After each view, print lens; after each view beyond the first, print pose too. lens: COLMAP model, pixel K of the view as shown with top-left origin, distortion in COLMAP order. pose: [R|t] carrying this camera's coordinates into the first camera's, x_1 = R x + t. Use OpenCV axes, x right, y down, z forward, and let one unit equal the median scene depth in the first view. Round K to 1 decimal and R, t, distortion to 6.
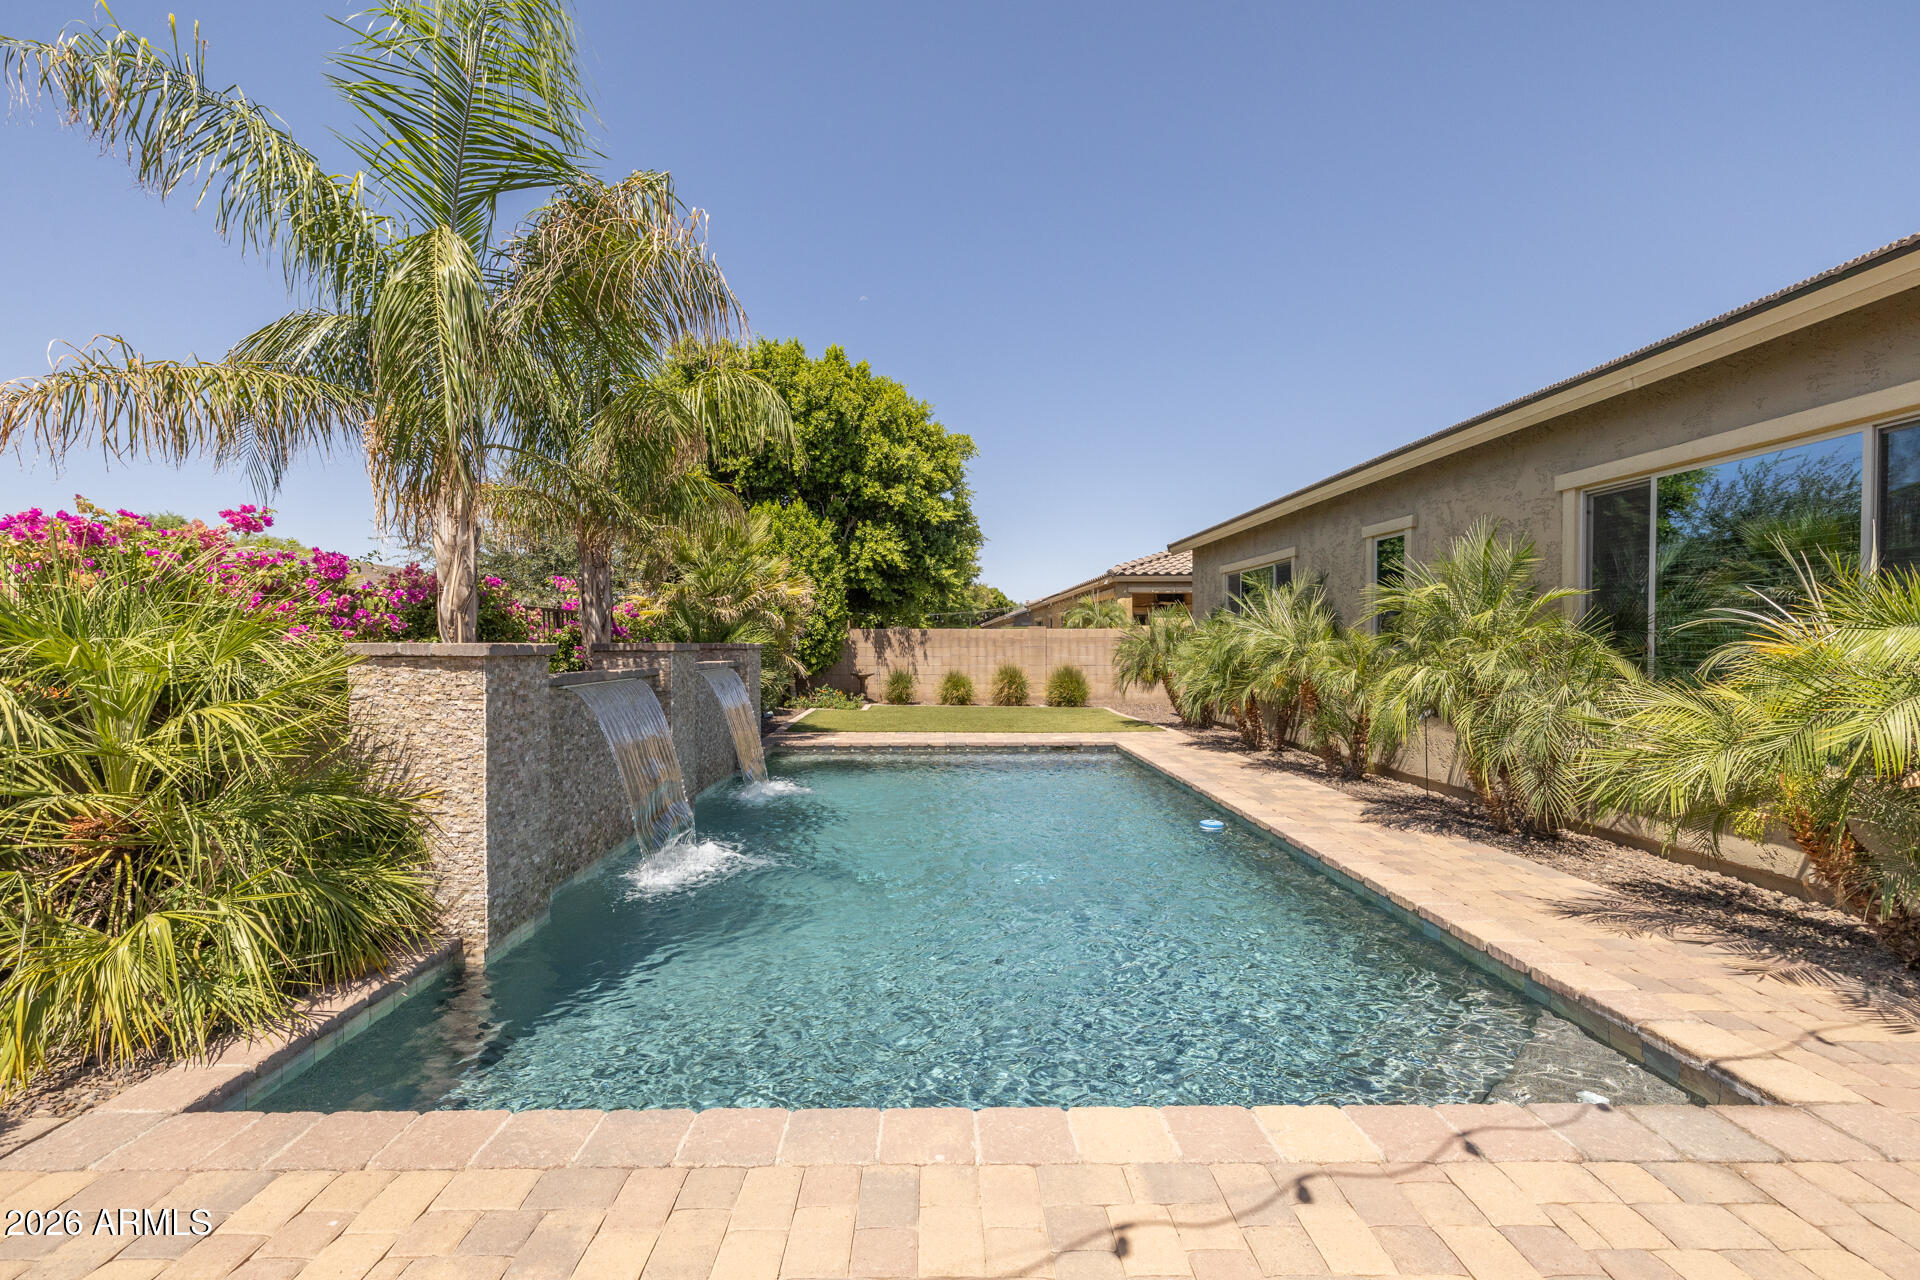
lens RADIAL K [[796.3, 0, 957.3], [0, 796.3, 646.0], [0, 0, 1]] dist [0.003239, 0.000227]
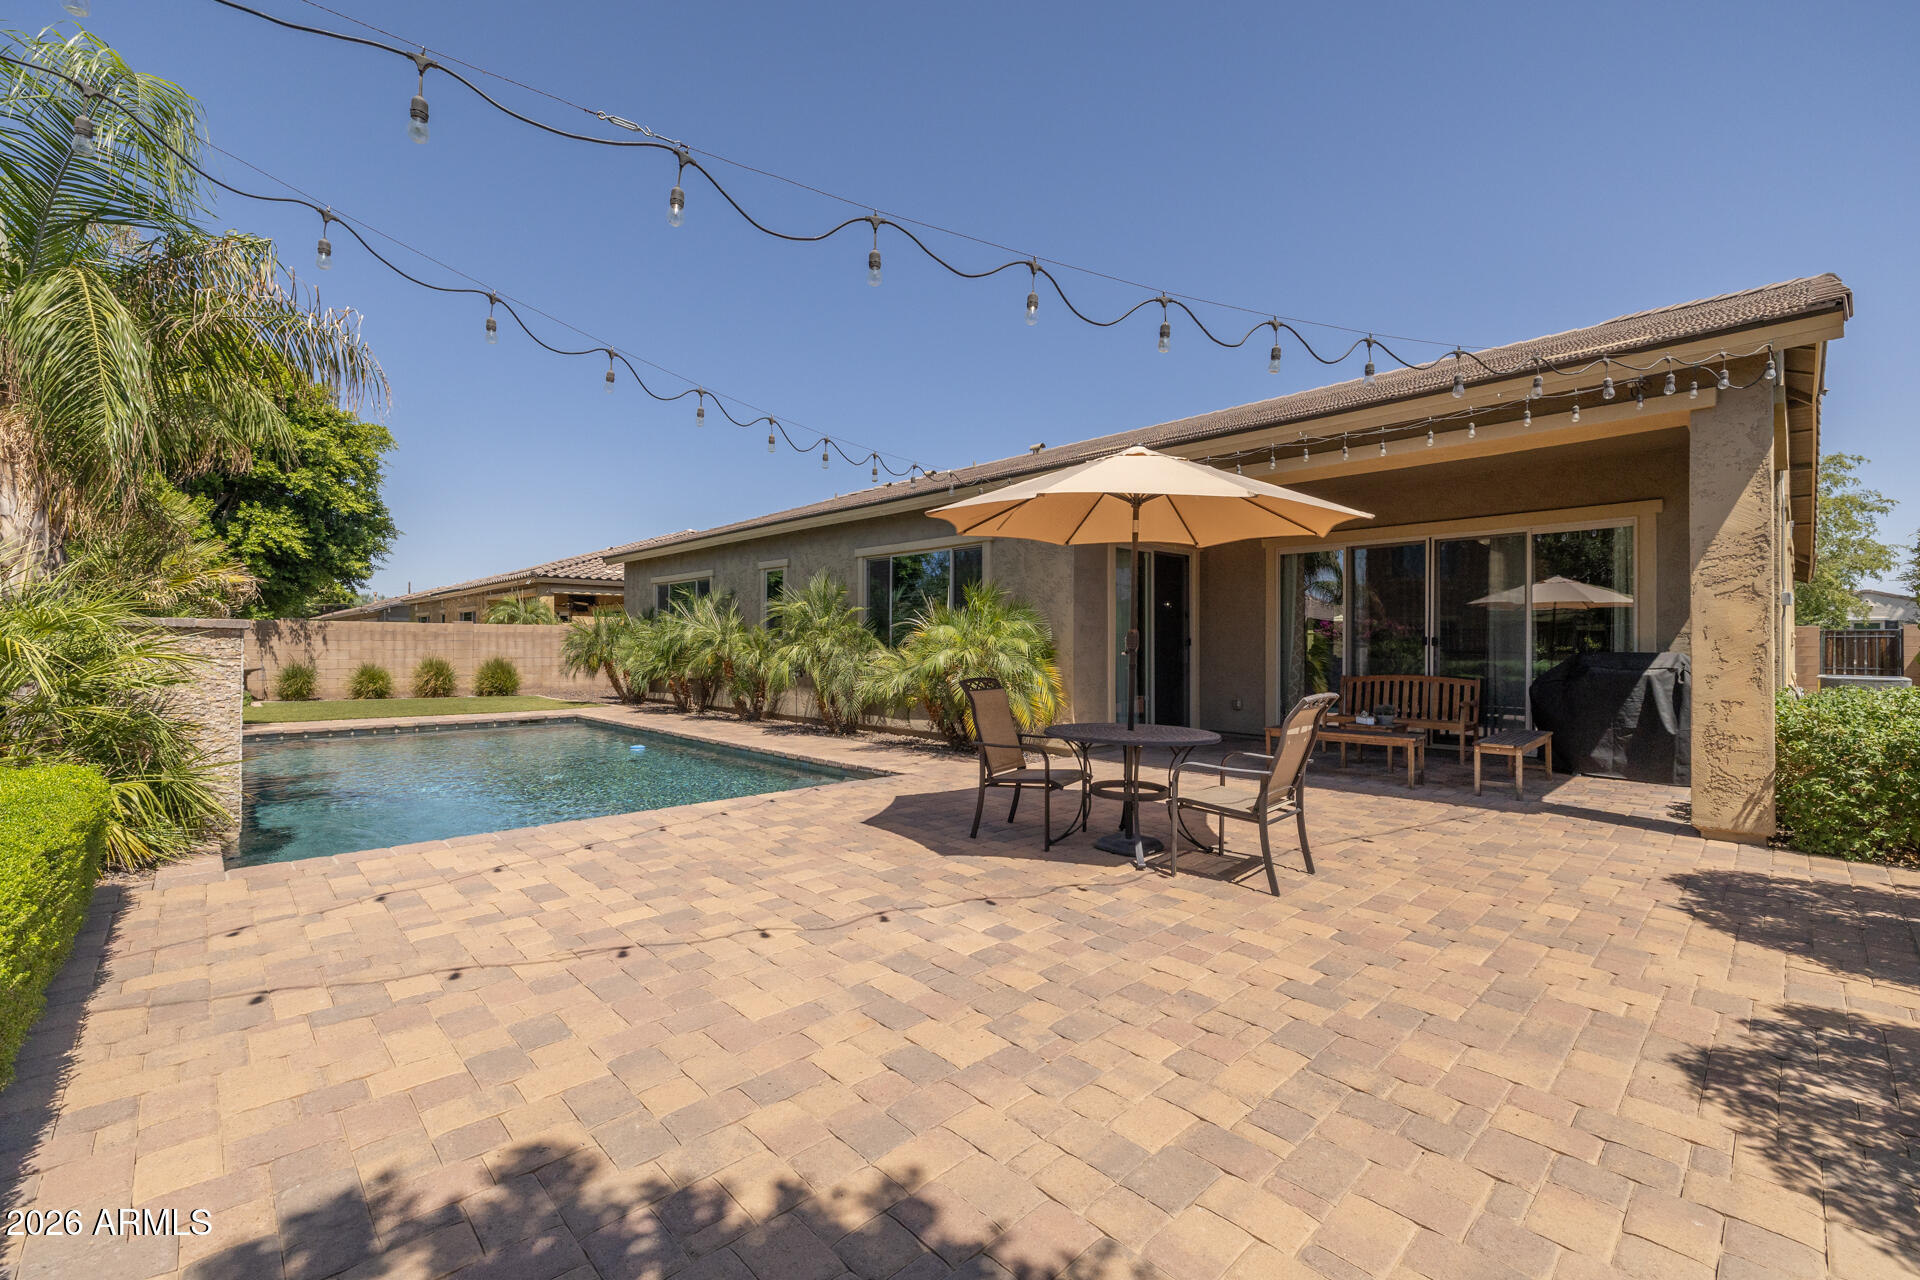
lens RADIAL K [[796.3, 0, 957.3], [0, 796.3, 646.0], [0, 0, 1]] dist [0.003239, 0.000227]
pose [[0.728763, 0.002374, 0.684762, -0.235195], [-0.000446, 0.999995, -0.002993, 0.017676], [-0.684766, 0.001876, 0.728761, -0.346459]]
